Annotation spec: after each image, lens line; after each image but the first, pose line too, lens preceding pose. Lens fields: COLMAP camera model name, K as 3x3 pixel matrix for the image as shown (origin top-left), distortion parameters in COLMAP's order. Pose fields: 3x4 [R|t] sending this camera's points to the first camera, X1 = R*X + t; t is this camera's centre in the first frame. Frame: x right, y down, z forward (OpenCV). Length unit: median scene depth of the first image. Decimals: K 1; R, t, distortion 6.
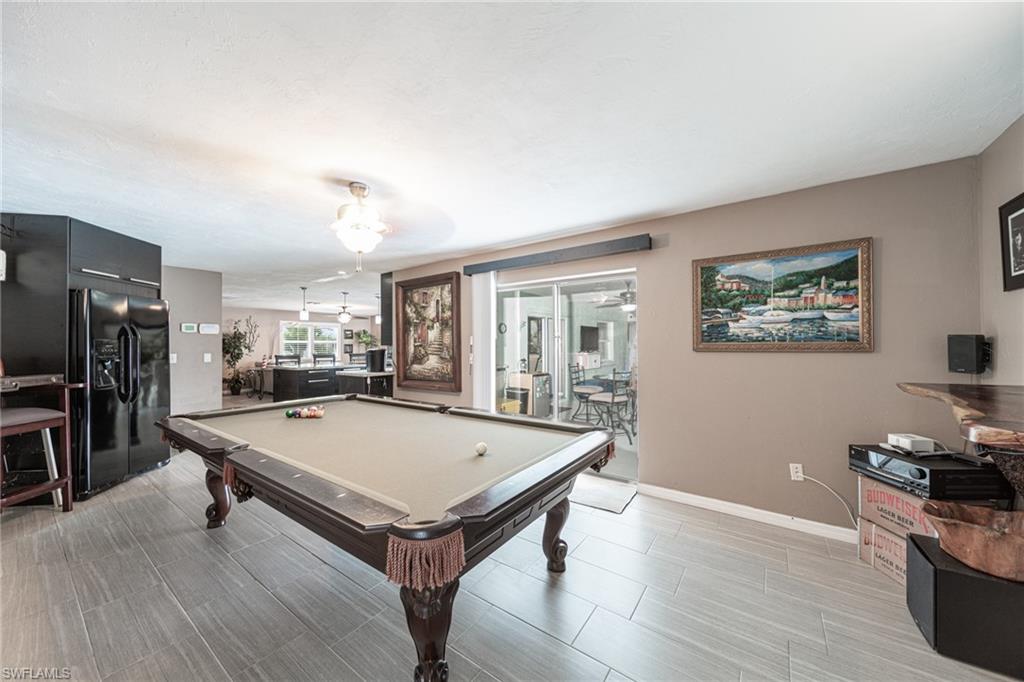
lens RADIAL K [[360.1, 0, 511.8], [0, 360.1, 342.6], [0, 0, 1]] dist [-0.008000, -0.000907]
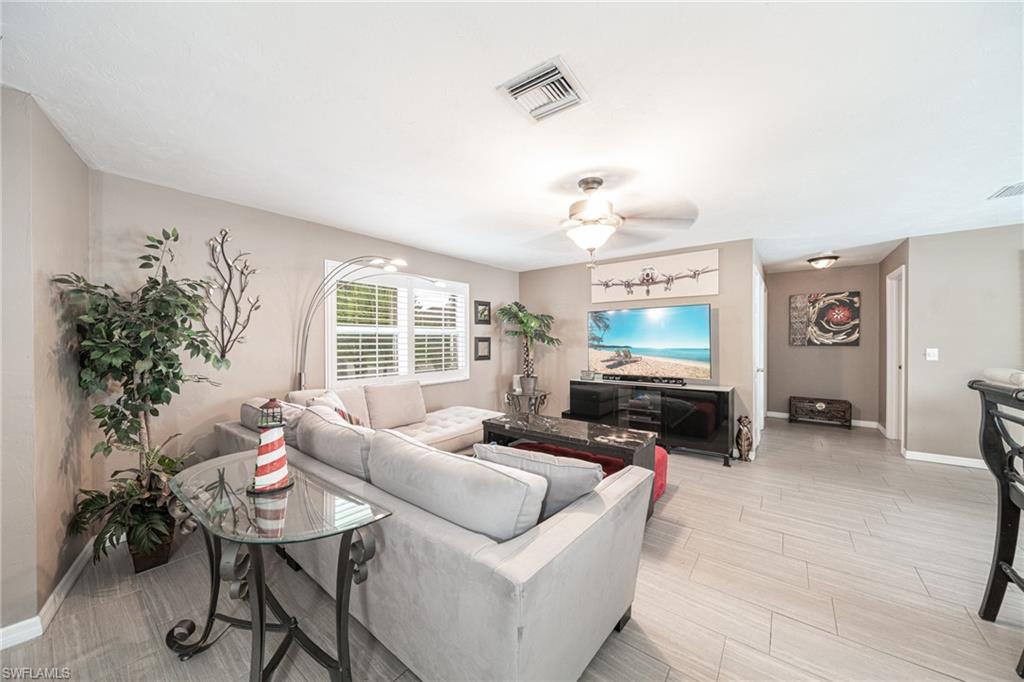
lens RADIAL K [[360.1, 0, 515.4], [0, 360.1, 339.9], [0, 0, 1]] dist [-0.008000, -0.000907]
pose [[0.999991, -0.001700, 0.003843, -0.534507], [0.001689, 0.999995, 0.002776, 0.007920], [-0.003847, -0.002770, 0.999989, 0.763330]]
